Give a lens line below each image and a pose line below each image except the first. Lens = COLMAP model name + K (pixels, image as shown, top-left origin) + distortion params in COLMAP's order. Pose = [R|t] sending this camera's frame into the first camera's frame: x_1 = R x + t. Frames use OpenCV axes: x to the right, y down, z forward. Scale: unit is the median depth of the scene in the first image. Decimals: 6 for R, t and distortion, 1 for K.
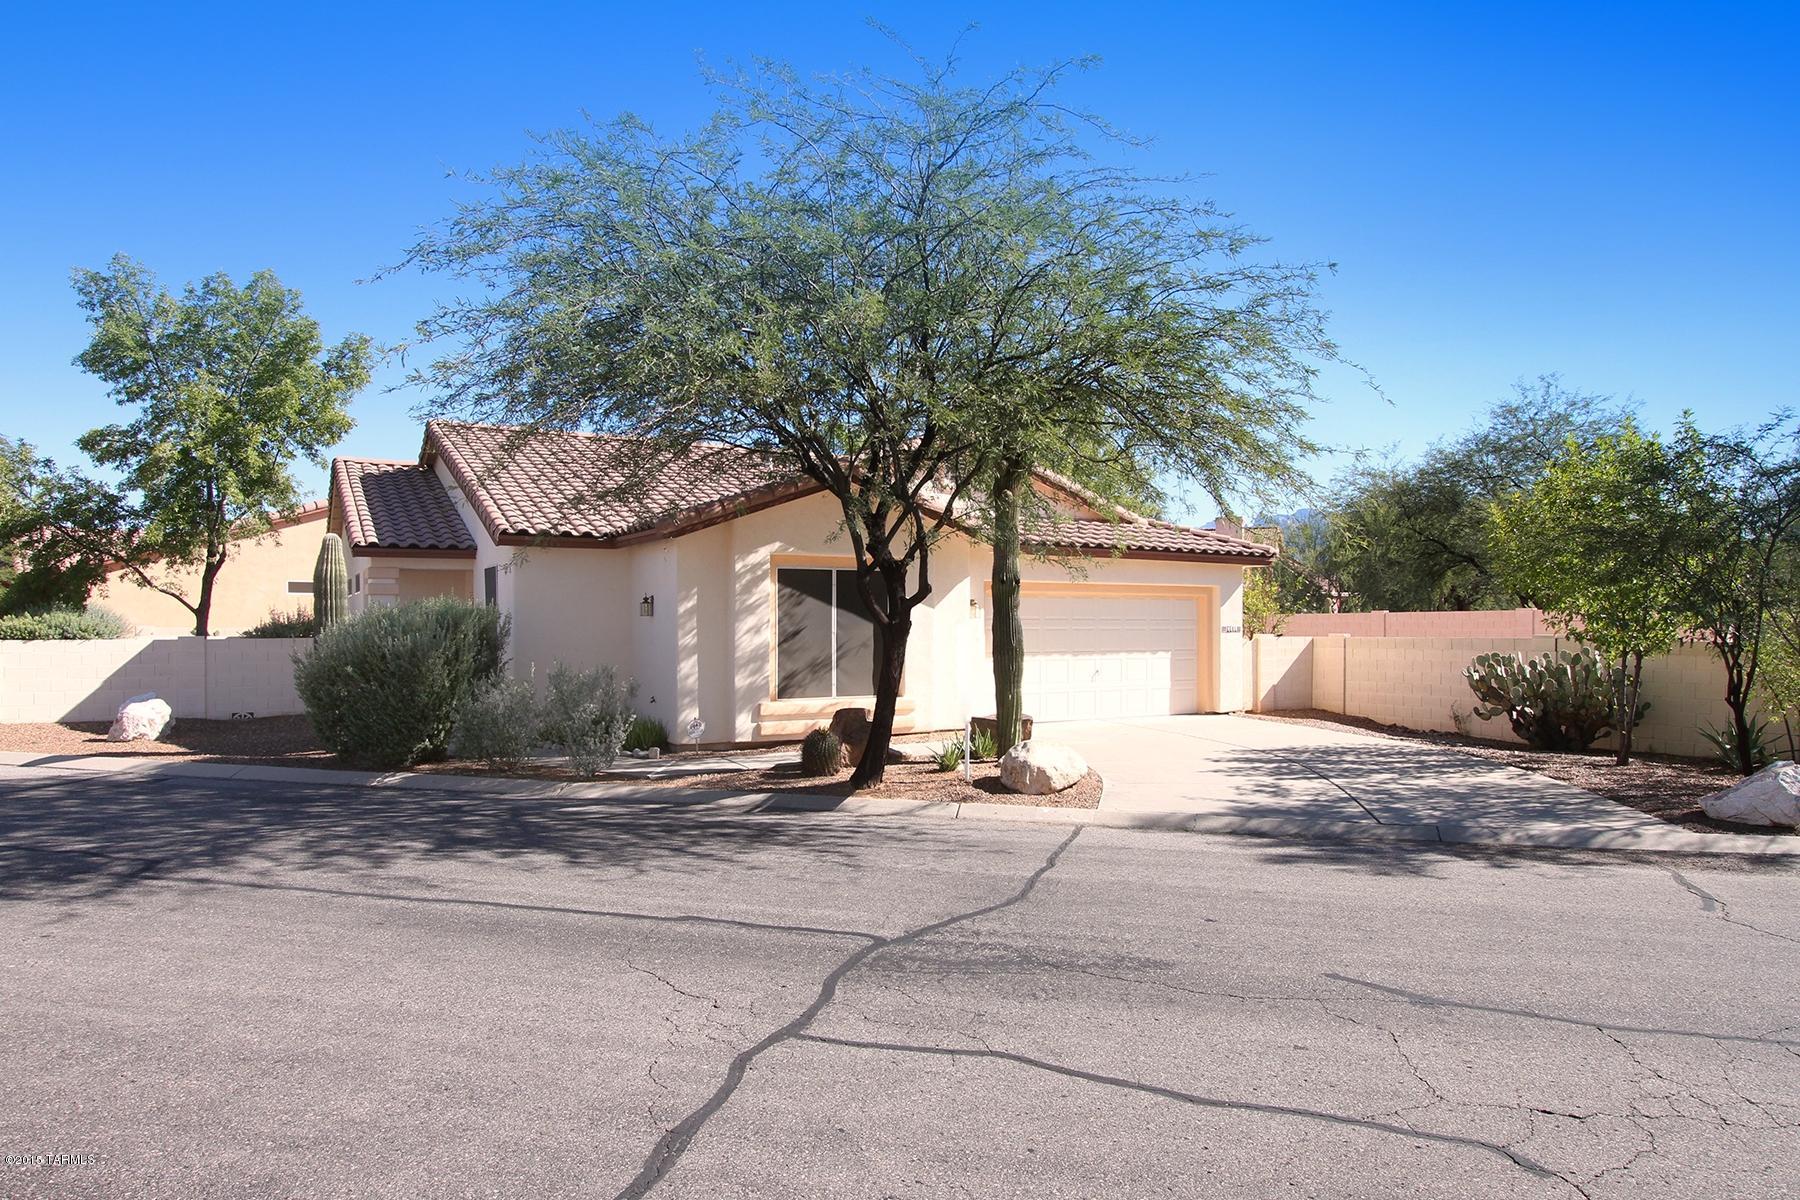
lens RADIAL K [[845.6, 0, 905.0], [0, 845.6, 612.6], [0, 0, 1]] dist [-0.008004, 0.001021]
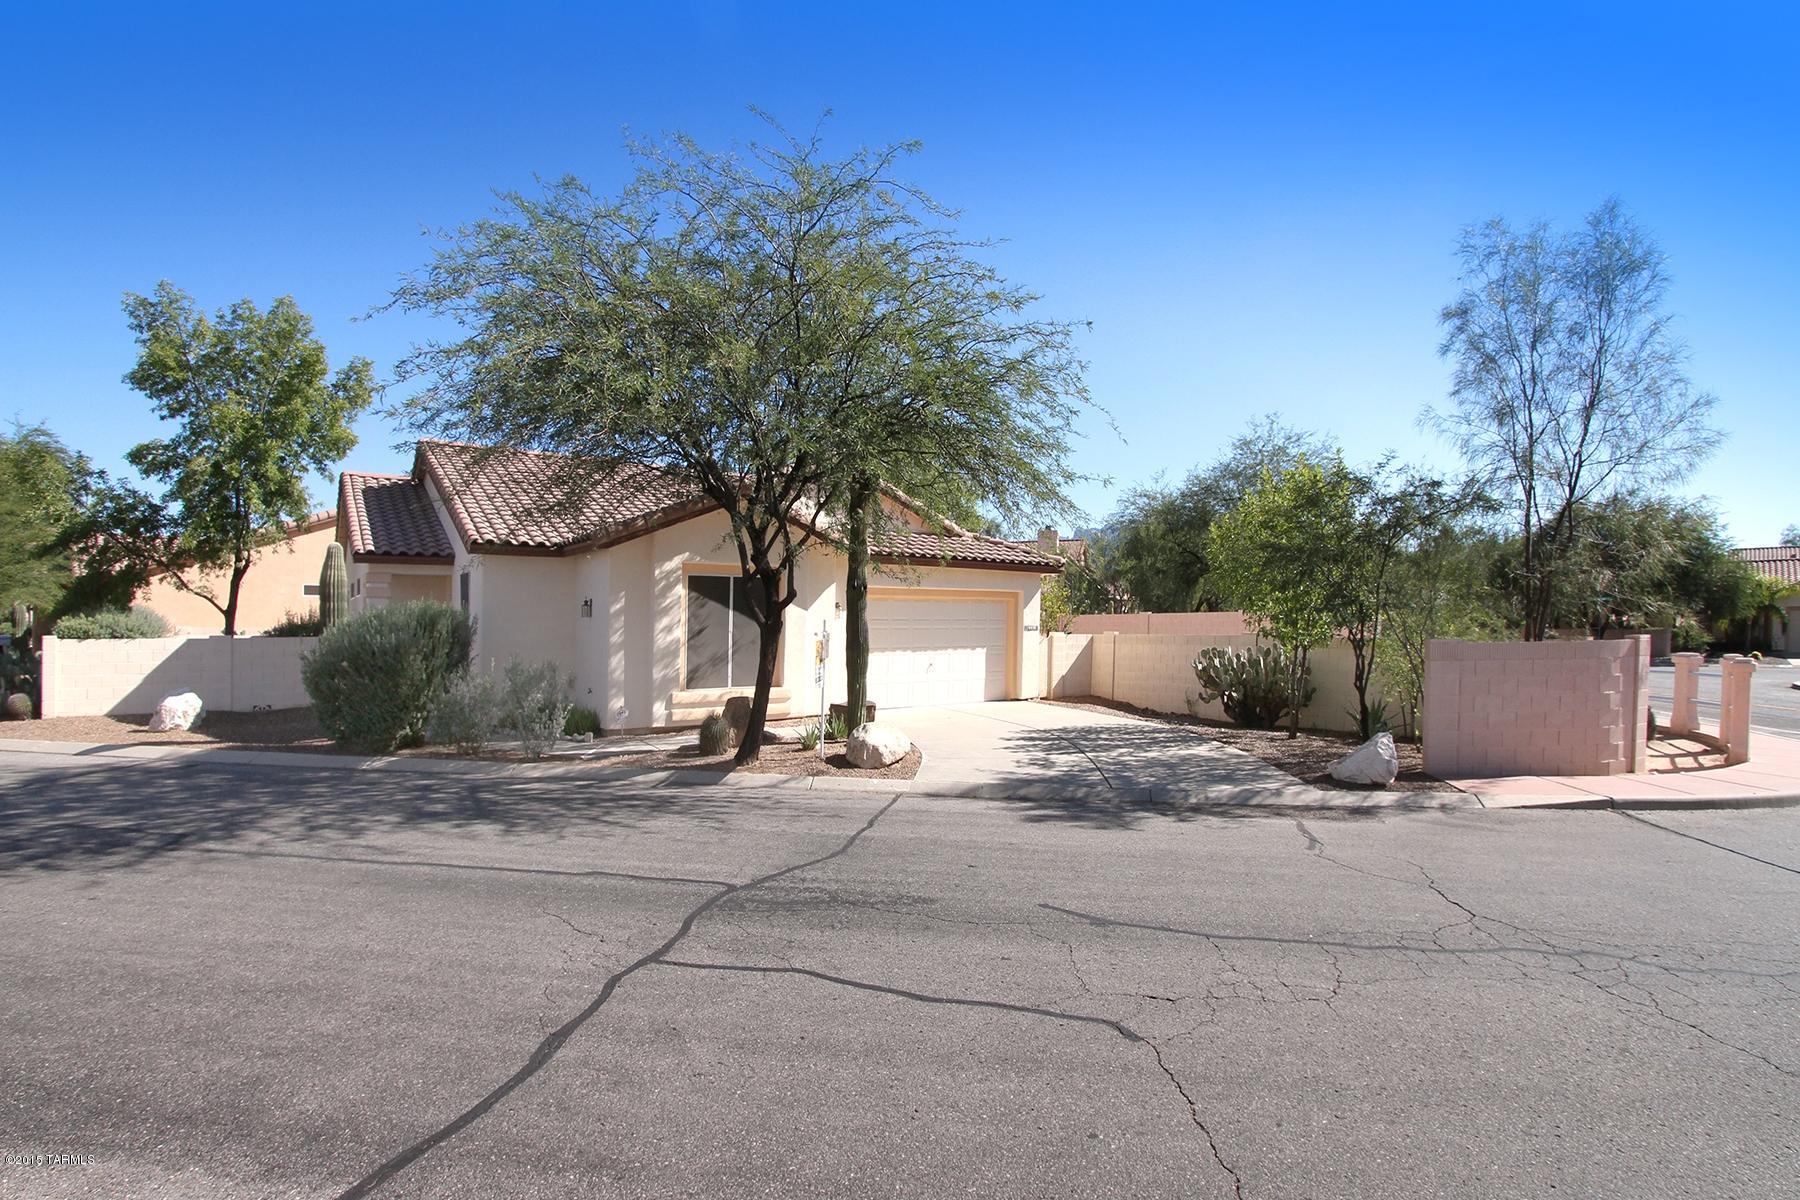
lens RADIAL K [[885.6, 0, 896.1], [0, 885.6, 607.2], [0, 0, 1]] dist [-0.022124, 0.001295]
pose [[0.998345, -0.000426, -0.057508, 0.235773], [-0.000011, 0.999971, -0.007584, 0.000093], [0.057509, 0.007573, 0.998316, -0.205811]]
